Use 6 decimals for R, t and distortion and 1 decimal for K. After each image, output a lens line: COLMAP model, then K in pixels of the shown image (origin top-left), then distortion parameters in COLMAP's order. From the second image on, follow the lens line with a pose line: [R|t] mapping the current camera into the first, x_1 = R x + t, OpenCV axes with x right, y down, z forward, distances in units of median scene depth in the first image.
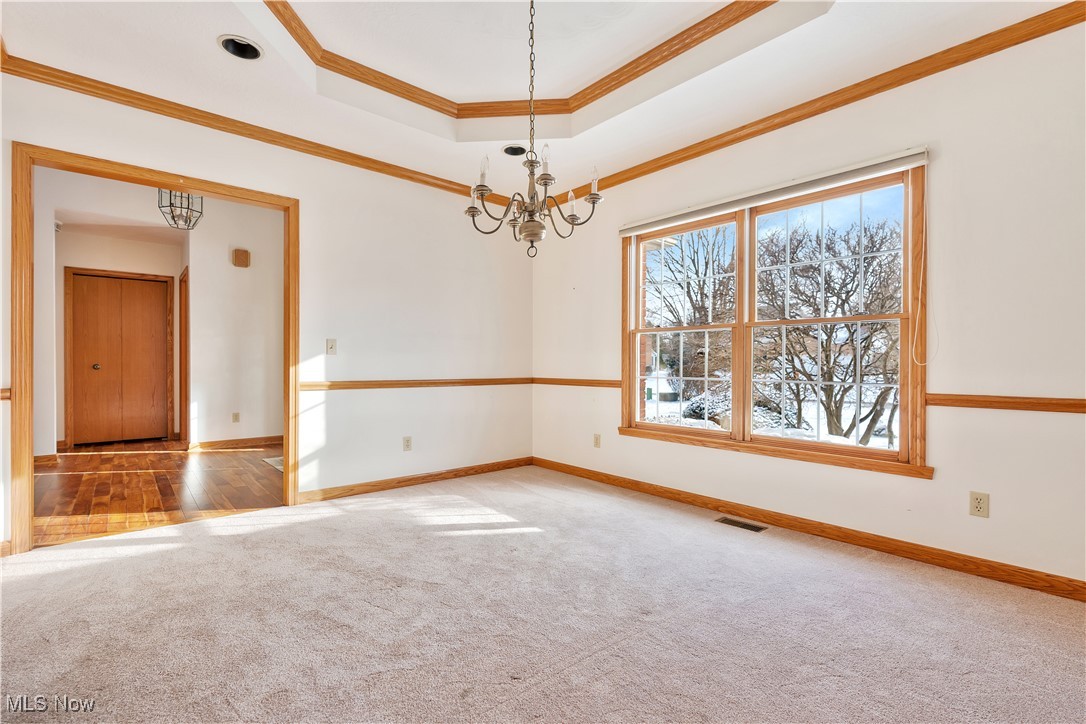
lens RADIAL K [[492.2, 0, 546.6], [0, 492.2, 371.1], [0, 0, 1]] dist [-0.008543, 0.002476]
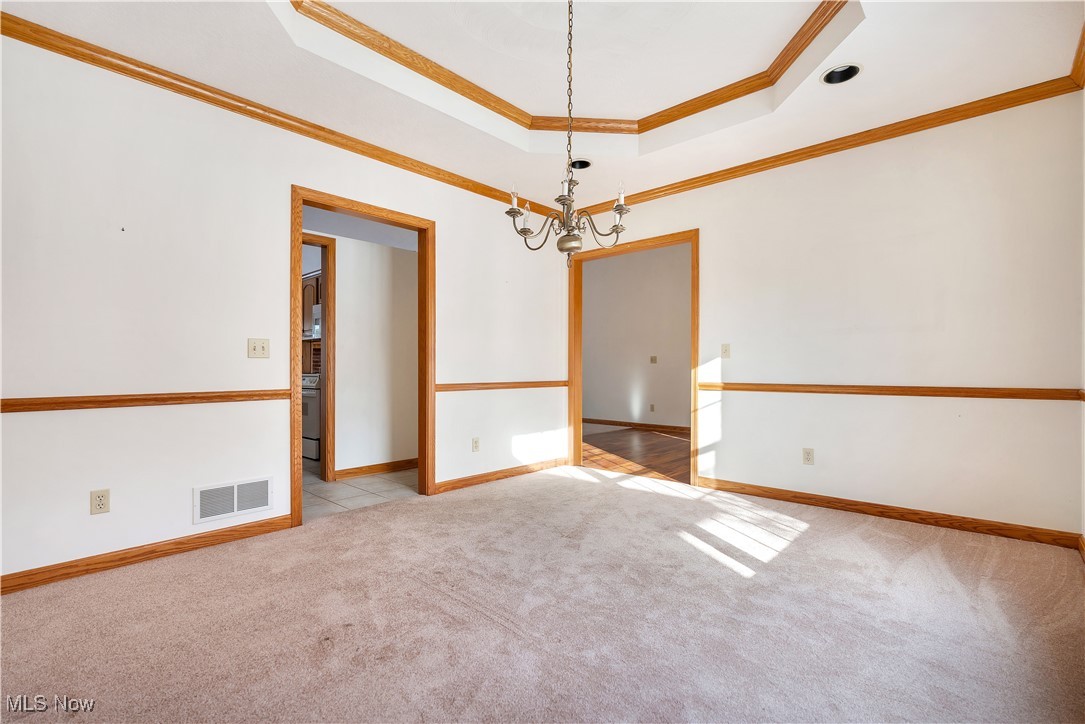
lens RADIAL K [[491.8, 0, 543.1], [0, 491.8, 365.8], [0, 0, 1]] dist [-0.008543, 0.002476]
pose [[0.107295, -0.010389, -0.994173, 0.644453], [-0.010631, 0.999876, -0.011596, 0.000475], [0.994170, 0.011813, 0.107171, 0.511970]]
